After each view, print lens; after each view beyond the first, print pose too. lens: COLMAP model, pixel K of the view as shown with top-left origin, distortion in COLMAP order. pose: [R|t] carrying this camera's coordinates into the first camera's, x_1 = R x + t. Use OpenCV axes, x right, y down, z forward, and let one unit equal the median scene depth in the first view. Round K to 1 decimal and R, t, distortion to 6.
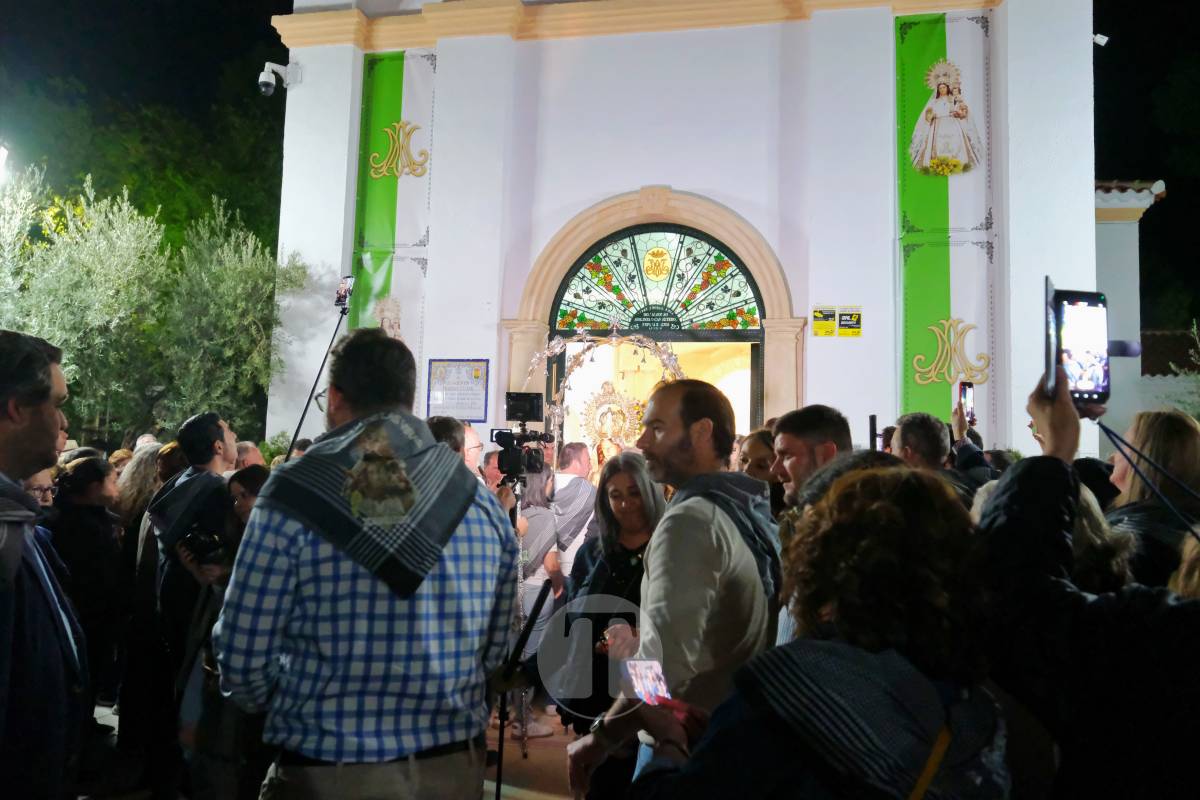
lens RADIAL K [[924.9, 0, 593.9], [0, 924.9, 396.9], [0, 0, 1]] dist [0.001712, 0.012040]
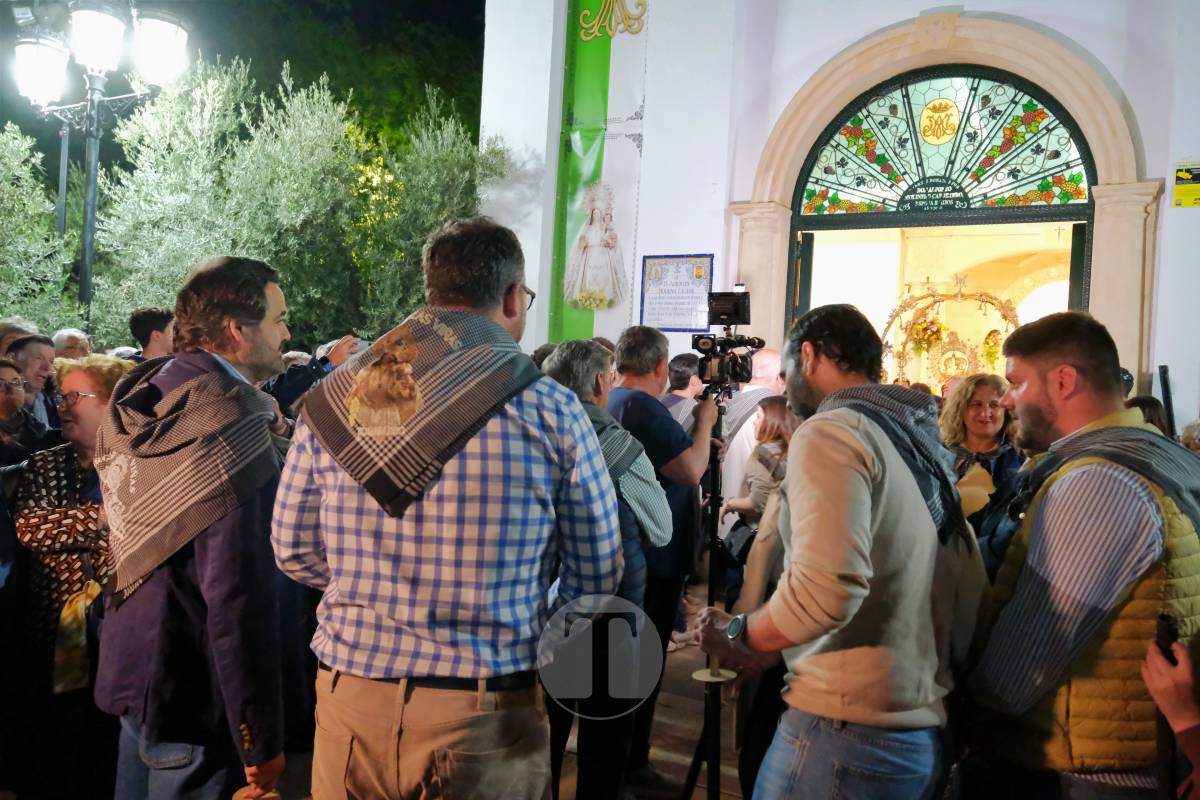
lens RADIAL K [[924.9, 0, 599.3], [0, 924.9, 399.2], [0, 0, 1]] dist [0.001712, 0.012040]
pose [[0.957067, 0.023520, -0.288912, 0.027046], [0.002149, 0.996100, 0.088211, 0.013975], [0.289860, -0.085044, 0.953283, 0.184610]]
